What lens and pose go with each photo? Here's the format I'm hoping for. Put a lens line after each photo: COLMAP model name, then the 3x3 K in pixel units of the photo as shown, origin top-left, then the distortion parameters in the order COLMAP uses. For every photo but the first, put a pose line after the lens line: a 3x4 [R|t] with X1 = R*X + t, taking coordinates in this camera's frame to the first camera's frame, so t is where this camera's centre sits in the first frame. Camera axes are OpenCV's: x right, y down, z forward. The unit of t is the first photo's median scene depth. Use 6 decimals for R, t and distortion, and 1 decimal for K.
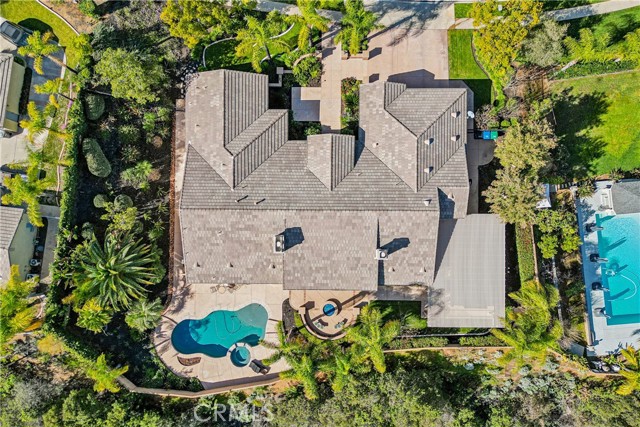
lens RADIAL K [[446.8, 0, 319.3], [0, 446.8, 213.9], [0, 0, 1]] dist [0.021831, -0.001466]
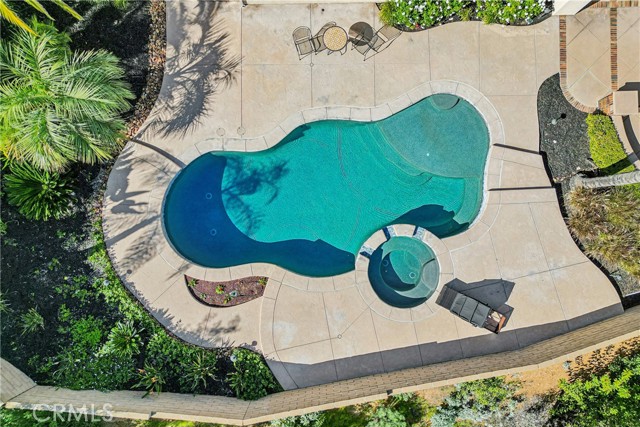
lens RADIAL K [[446.8, 0, 329.9], [0, 446.8, 193.7], [0, 0, 1]] dist [0.021831, -0.001466]
pose [[0.999785, -0.020429, 0.003456, -0.222405], [0.020492, 0.999606, -0.019184, 0.271555], [-0.003063, 0.019250, 0.999810, 0.708675]]
